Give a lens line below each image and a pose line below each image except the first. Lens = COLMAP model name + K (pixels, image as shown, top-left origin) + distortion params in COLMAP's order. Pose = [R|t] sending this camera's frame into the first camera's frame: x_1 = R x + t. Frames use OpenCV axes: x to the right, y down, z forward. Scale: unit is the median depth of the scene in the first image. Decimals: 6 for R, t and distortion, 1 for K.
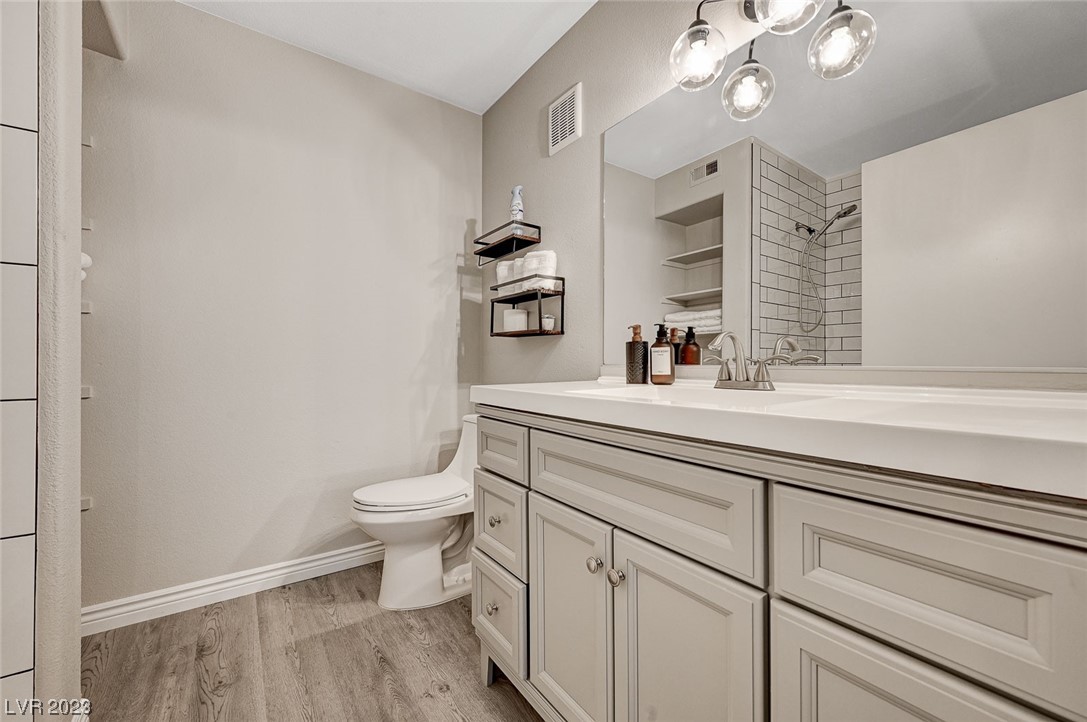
lens RADIAL K [[430.7, 0, 546.0], [0, 430.7, 363.3], [0, 0, 1]] dist [0.000550, 0.001139]
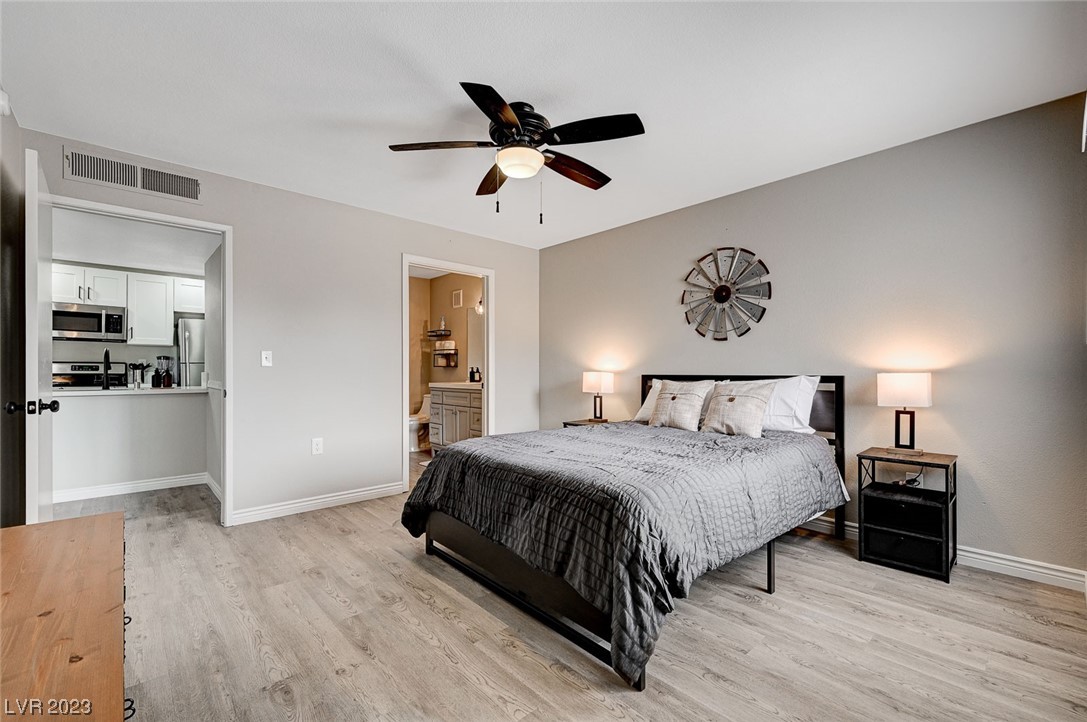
lens RADIAL K [[461.0, 0, 542.5], [0, 461.0, 355.3], [0, 0, 1]] dist [-0.001137, 0.000688]
pose [[0.993824, -0.001831, 0.110953, 0.271740], [0.004563, 0.999692, -0.024382, -0.065966], [-0.110874, 0.024738, 0.993527, -2.294073]]
